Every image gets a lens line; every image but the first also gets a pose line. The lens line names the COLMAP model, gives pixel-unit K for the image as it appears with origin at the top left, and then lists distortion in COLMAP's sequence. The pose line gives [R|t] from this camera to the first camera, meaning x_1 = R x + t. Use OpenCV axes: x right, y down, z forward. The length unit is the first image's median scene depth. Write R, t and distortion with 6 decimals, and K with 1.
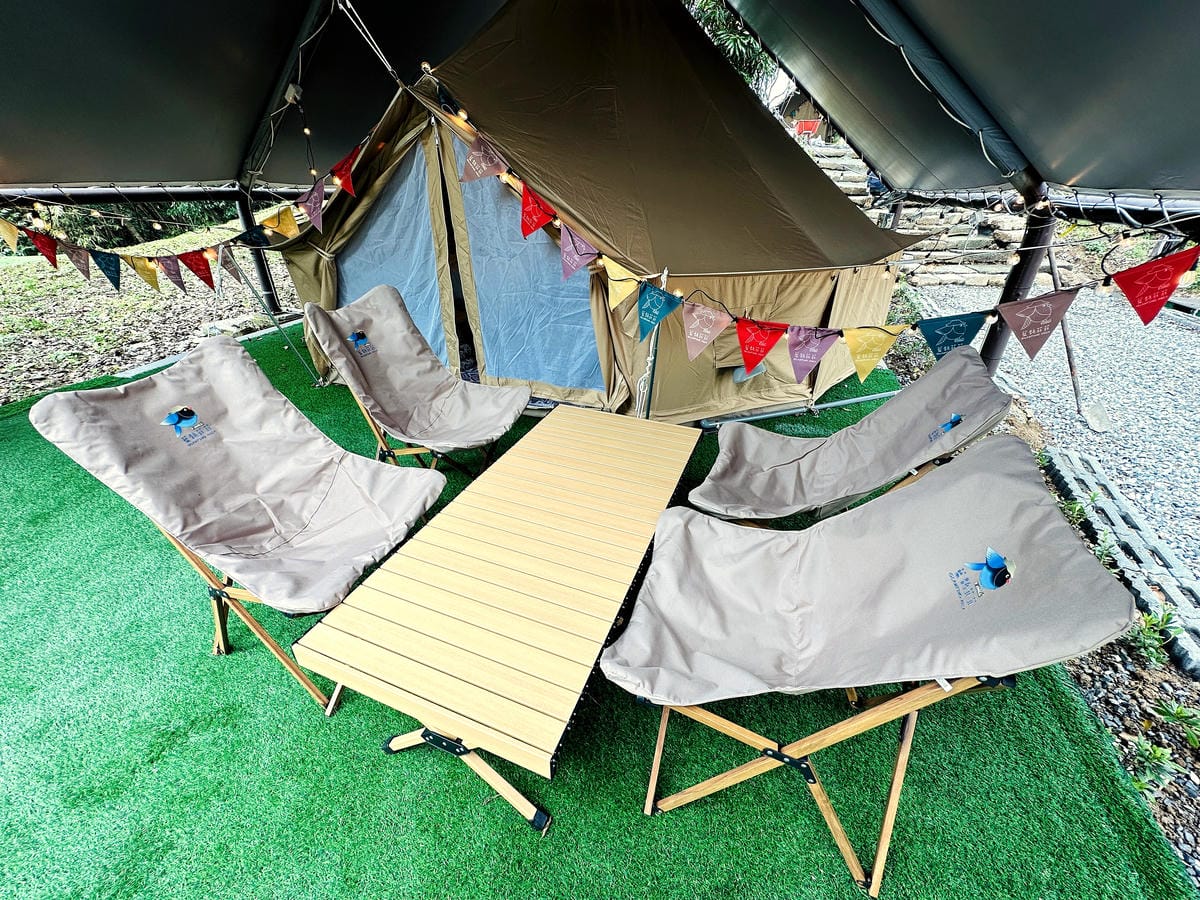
lens RADIAL K [[474.0, 0, 601.8], [0, 474.0, 448.0], [0, 0, 1]] dist [-0.000541, 0.000076]
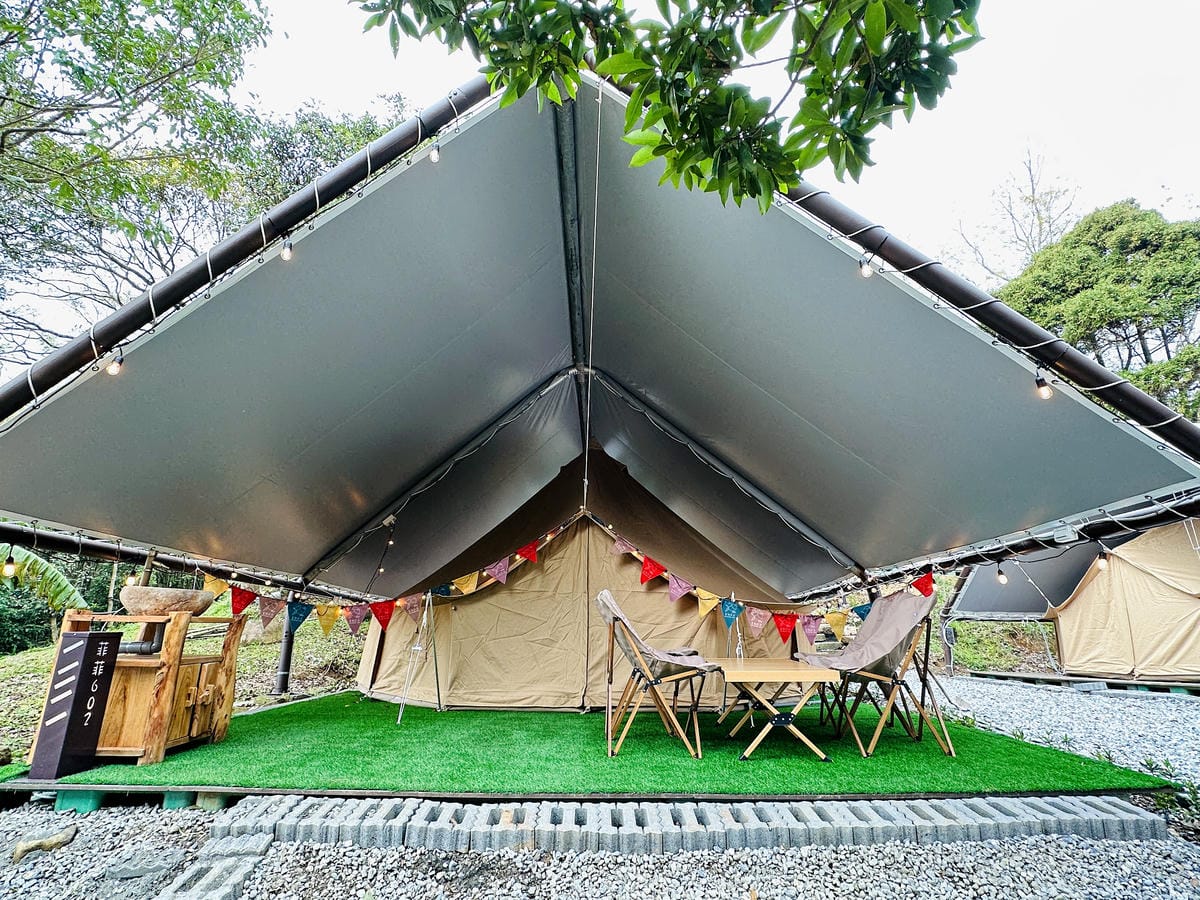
lens RADIAL K [[628.2, 0, 599.9], [0, 628.2, 448.9], [0, 0, 1]] dist [-0.000151, -0.000741]
pose [[0.945902, 0.086117, 0.312815, -1.128737], [0.168344, 0.693934, -0.700083, 0.849243], [-0.277362, 0.714871, 0.641896, -0.849703]]
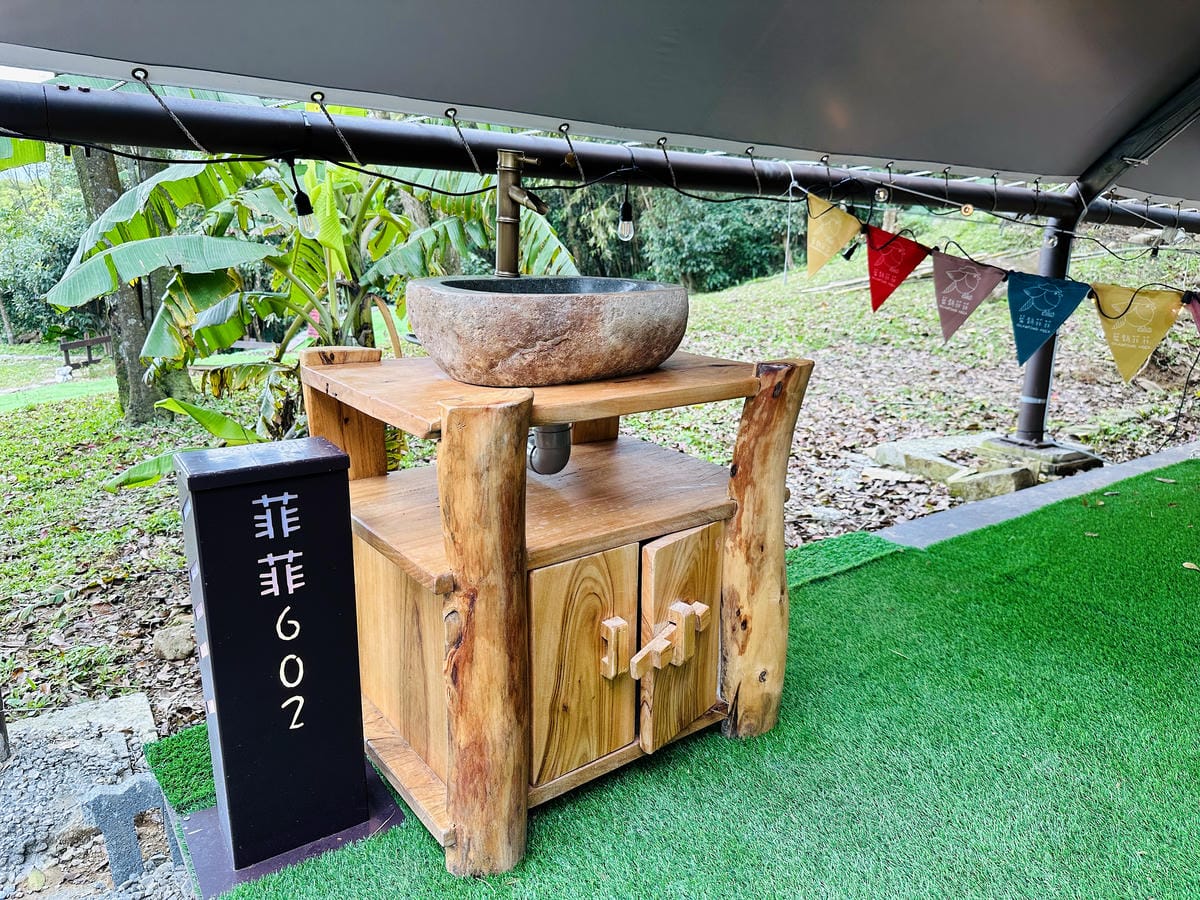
lens RADIAL K [[861.1, 0, 600.0], [0, 861.1, 450.0], [0, 0, 1]] dist [0.001729, 0.000240]
pose [[0.811460, 0.142338, -0.566808, -1.215223], [-0.300540, 0.933443, -0.195855, 0.003427], [0.501206, 0.329277, 0.800231, 0.308464]]
